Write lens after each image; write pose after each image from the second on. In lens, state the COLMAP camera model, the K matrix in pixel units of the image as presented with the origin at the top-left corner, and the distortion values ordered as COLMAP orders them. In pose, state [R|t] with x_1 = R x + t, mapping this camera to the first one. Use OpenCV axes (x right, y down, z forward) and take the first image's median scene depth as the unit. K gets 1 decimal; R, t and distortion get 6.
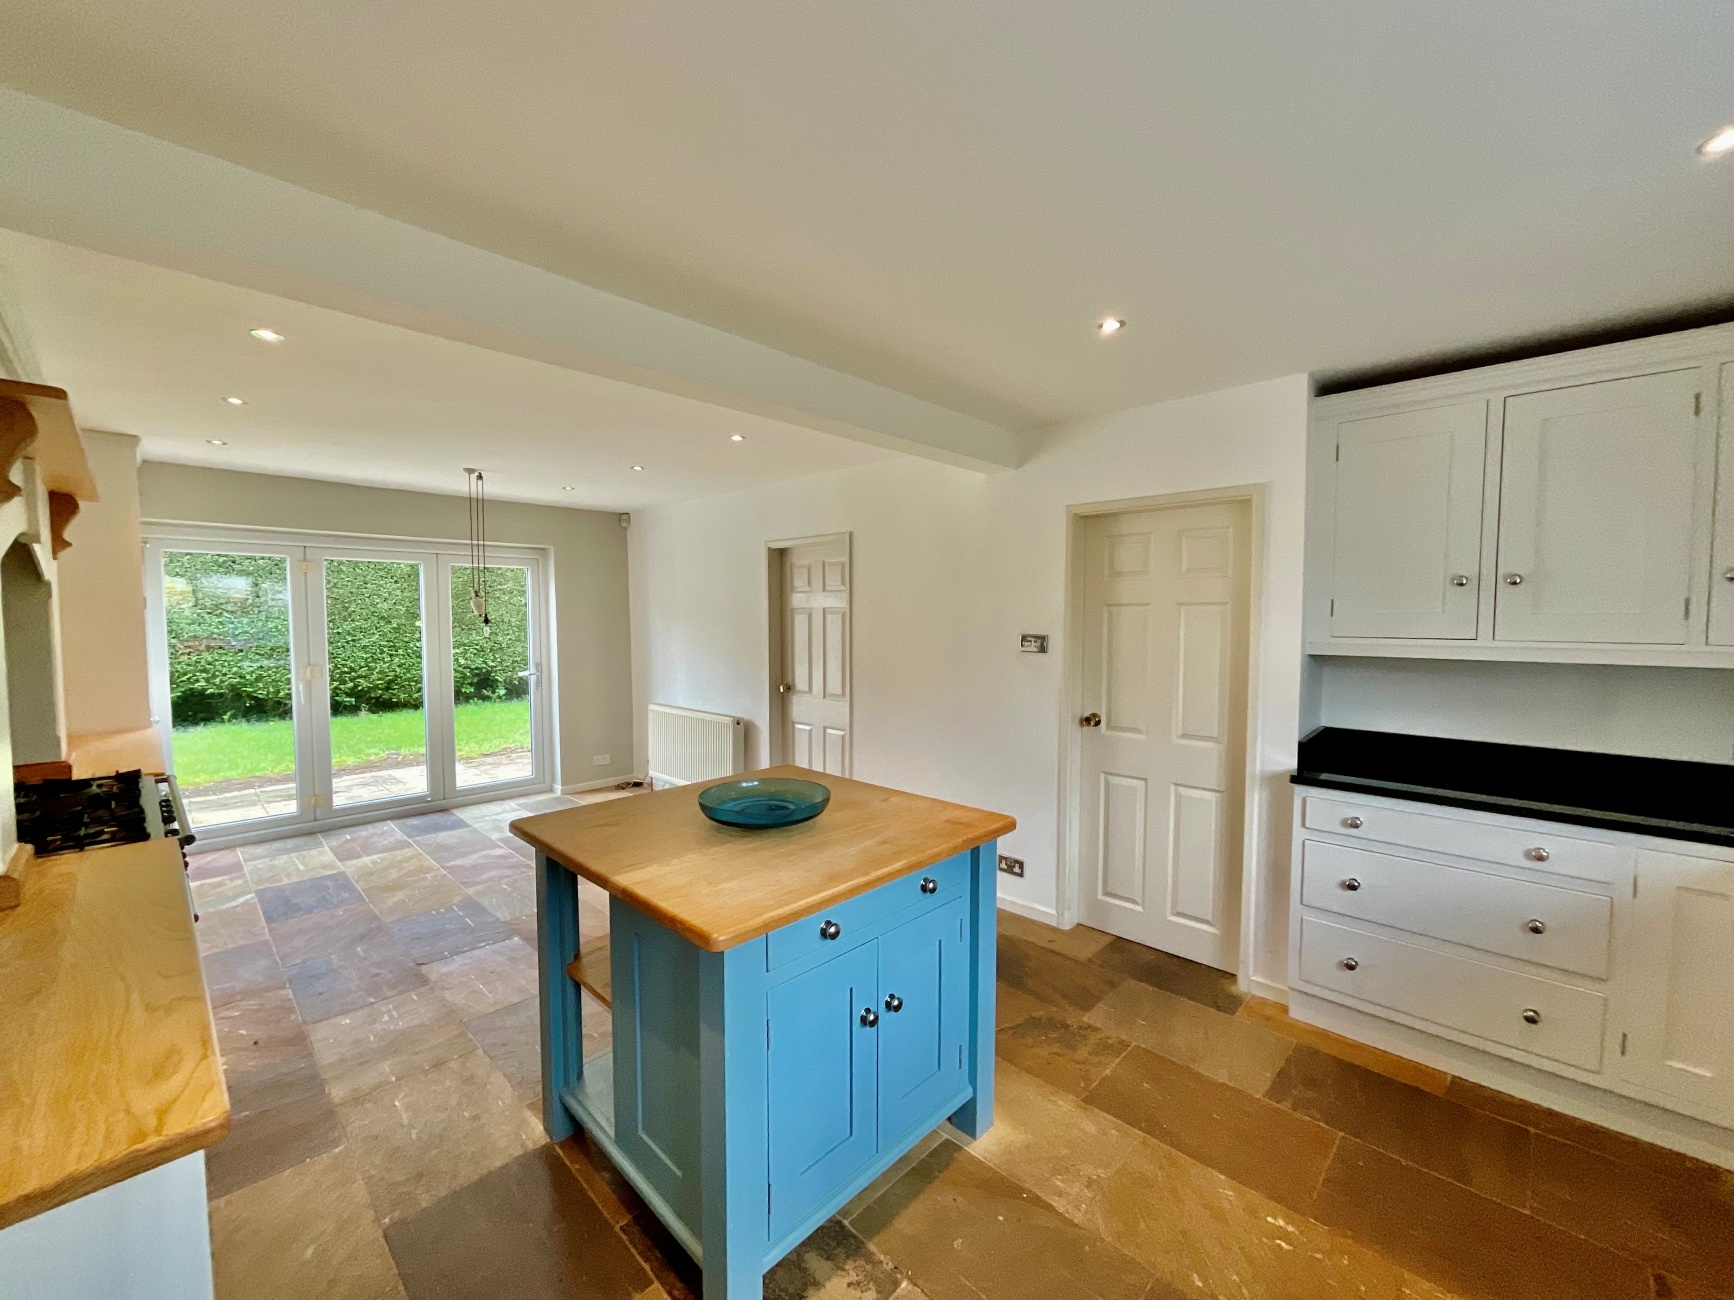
lens RADIAL K [[696.8, 0, 867.0], [0, 696.8, 650.0], [0, 0, 1]] dist [-0.002178, 0.000069]
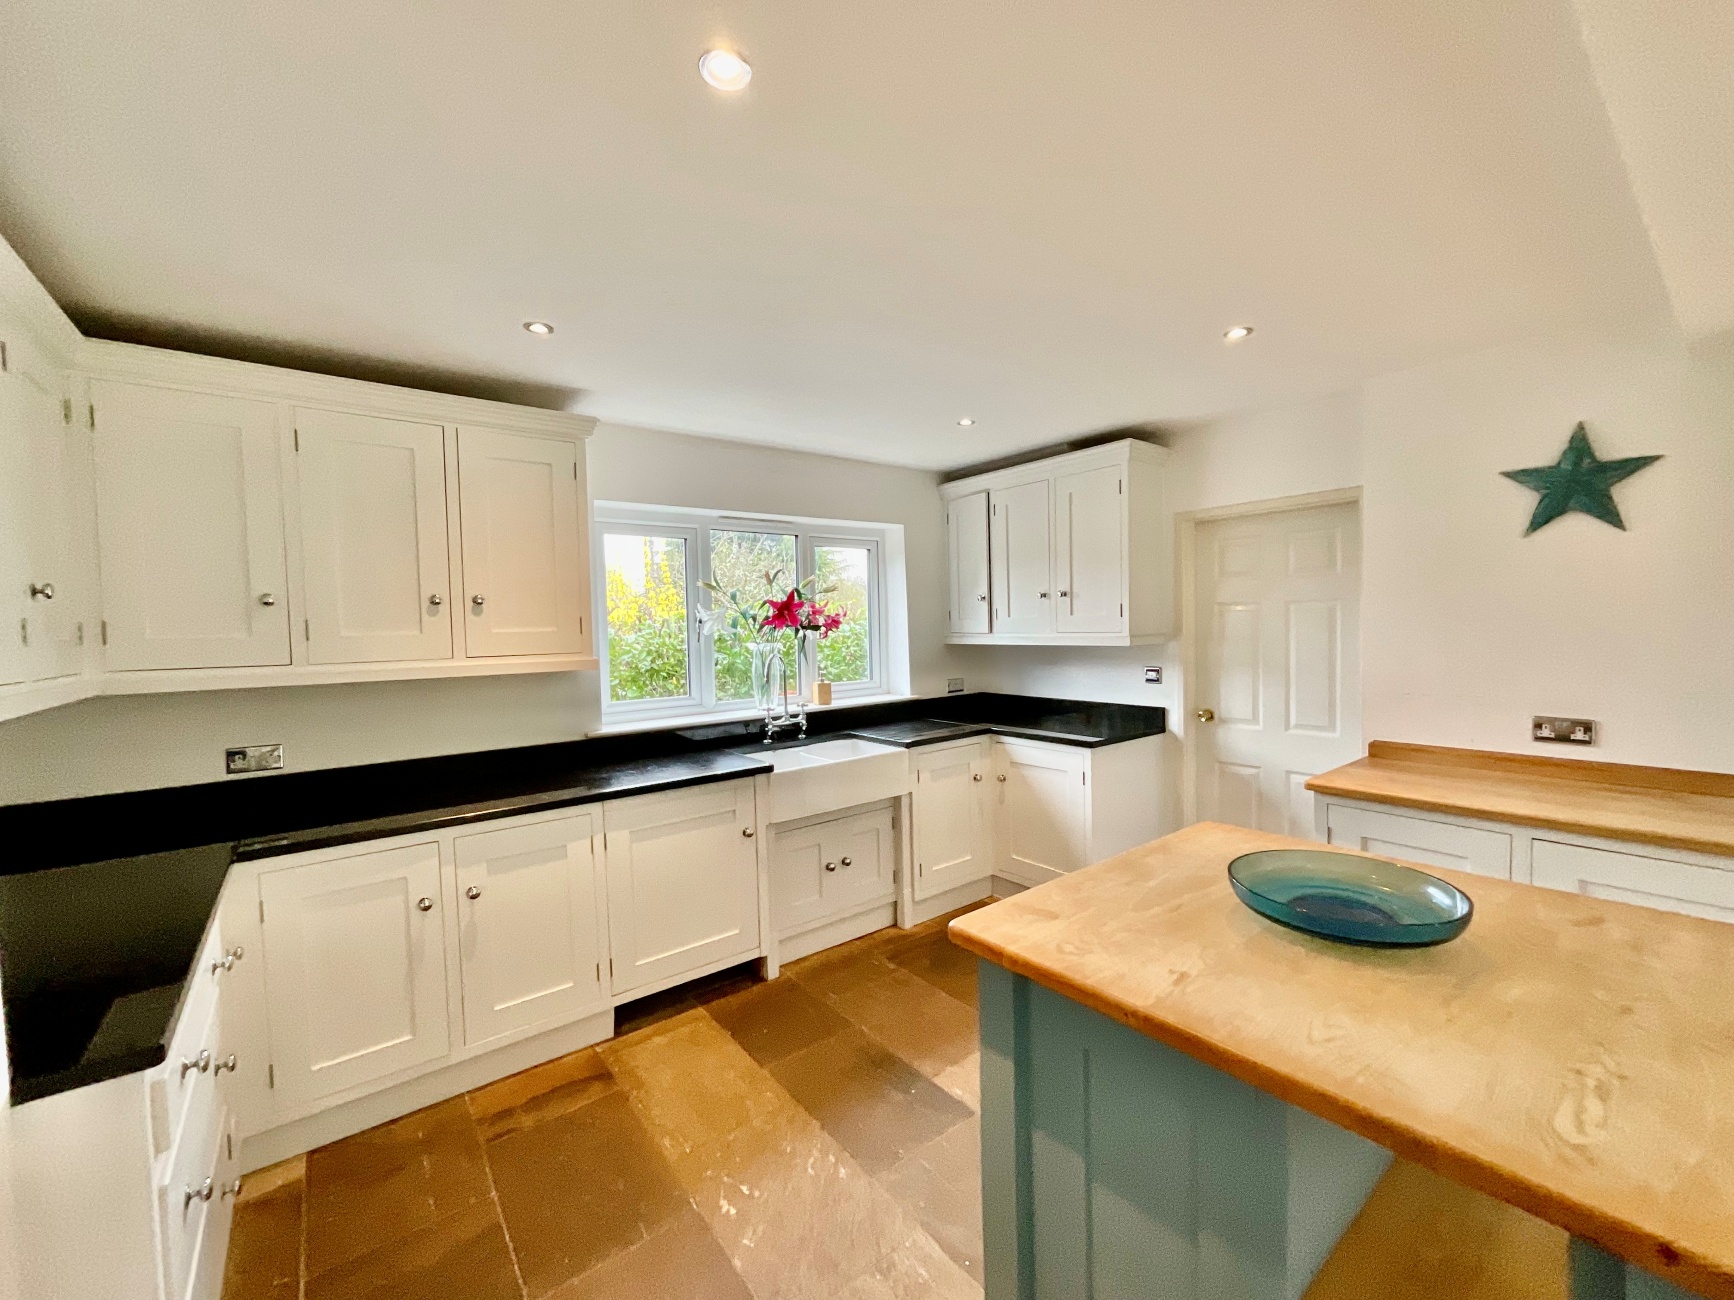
lens RADIAL K [[704.1, 0, 863.7], [0, 704.1, 650.4], [0, 0, 1]] dist [0.001033, -0.000236]
pose [[-0.991168, 0.022198, 0.130741, 0.093559], [0.034197, 0.995331, 0.090259, -0.039754], [-0.128127, 0.093933, -0.987299, 0.758923]]
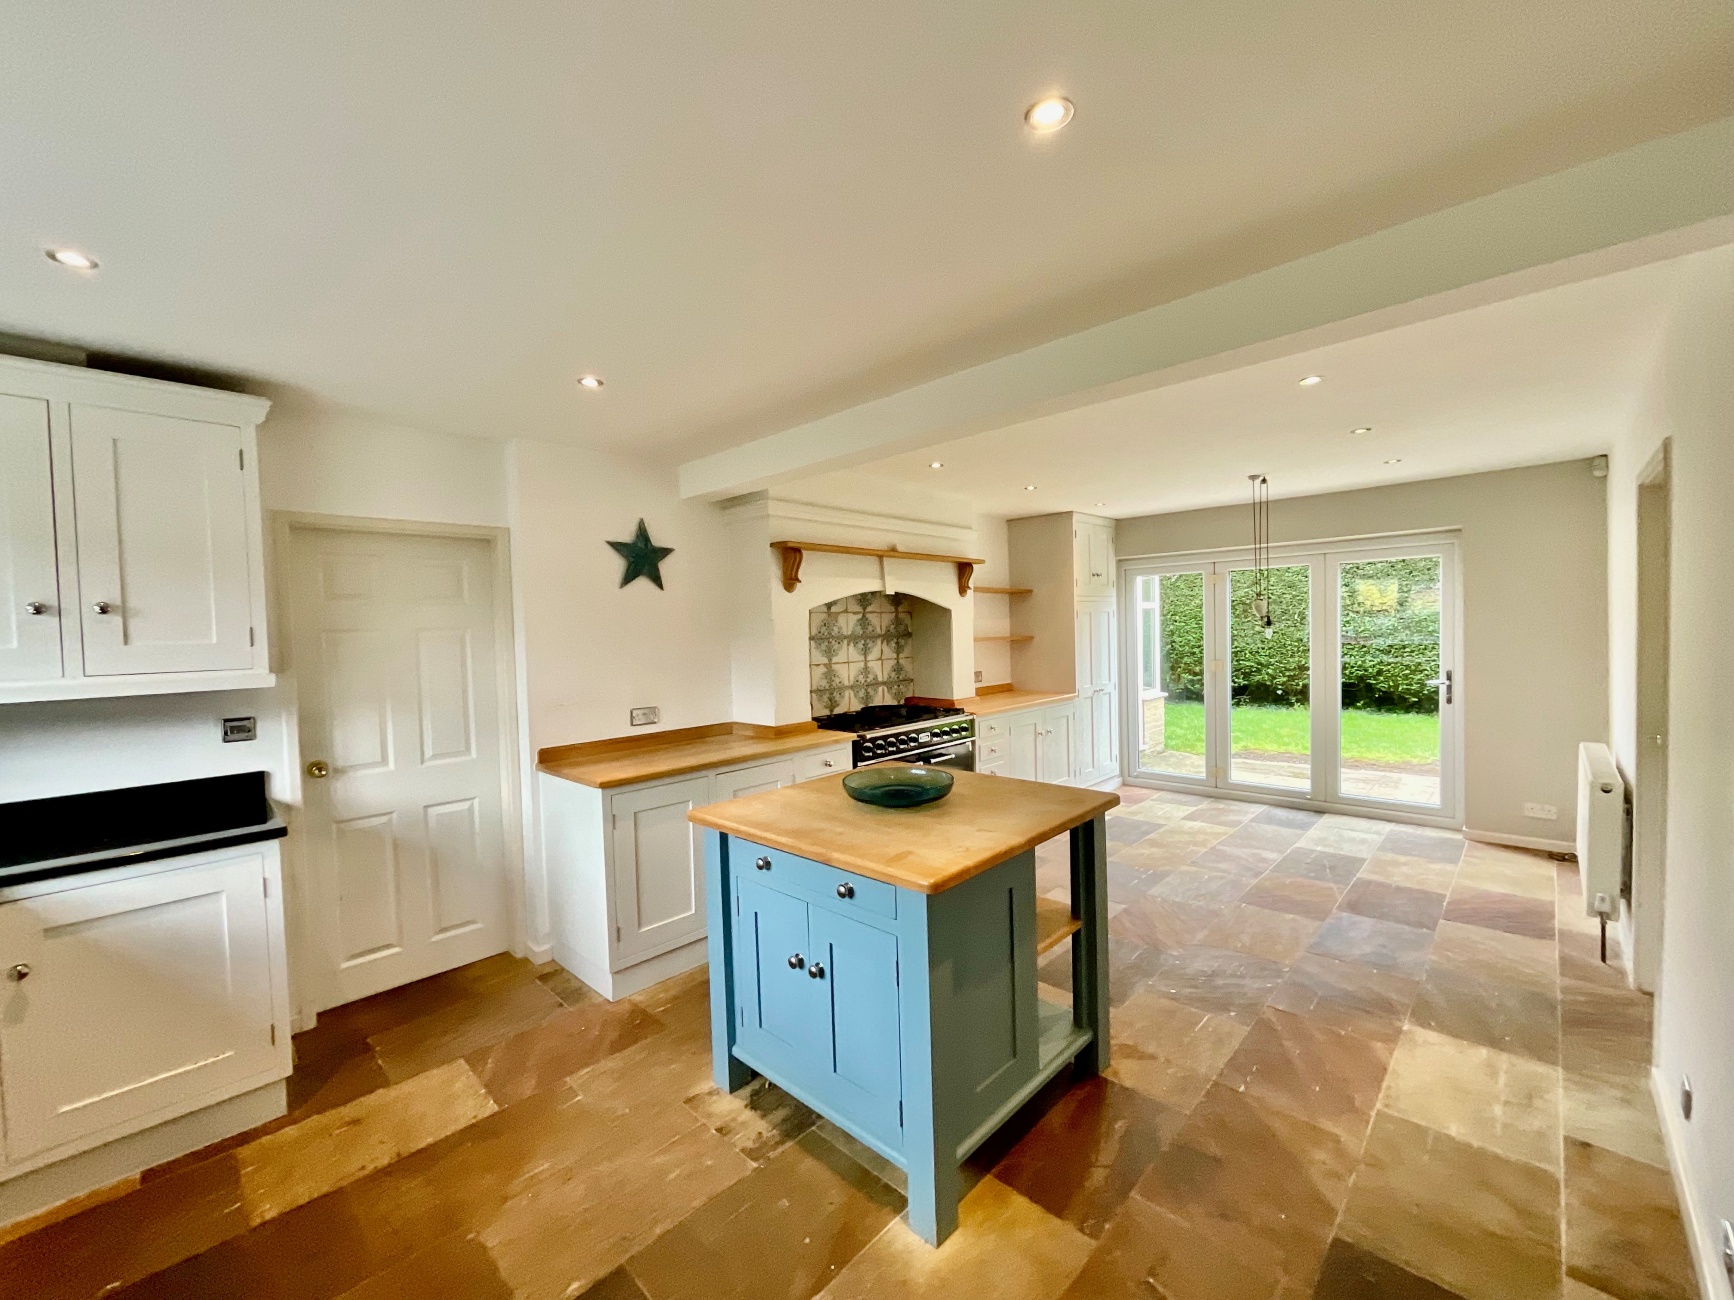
lens RADIAL K [[696.8, 0, 867.0], [0, 696.8, 650.0], [0, 0, 1]] dist [-0.002178, 0.000069]
pose [[0.001869, 0.030164, -0.999543, 0.455955], [-0.022162, 0.999301, 0.030115, -0.019794], [0.999753, 0.022096, 0.002536, 0.421006]]
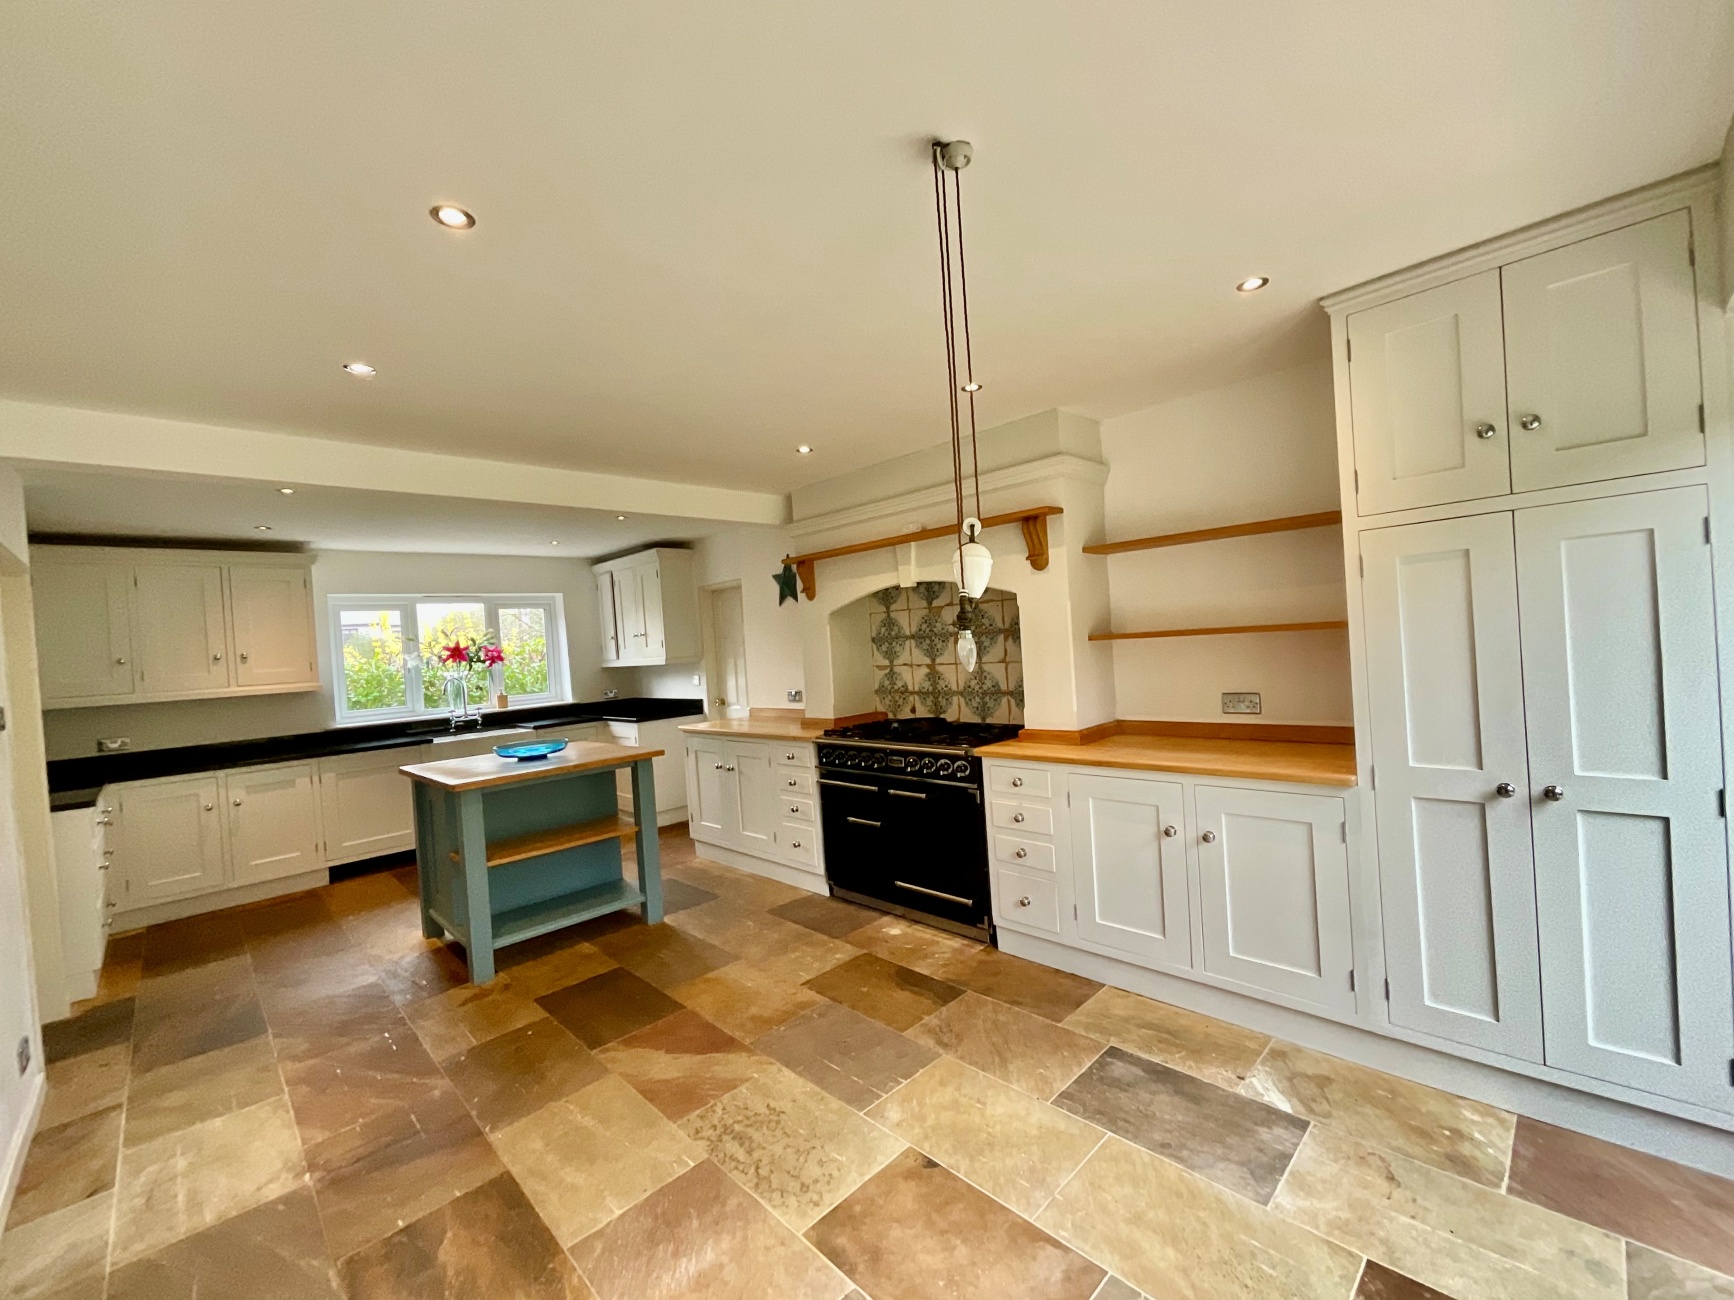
lens RADIAL K [[704.1, 0, 863.7], [0, 704.1, 650.4], [0, 0, 1]] dist [0.001033, -0.000236]
pose [[-0.997560, 0.067563, 0.017606, -0.507808], [0.068563, 0.995571, 0.064322, -0.052918], [-0.013182, 0.065373, -0.997774, 1.313006]]
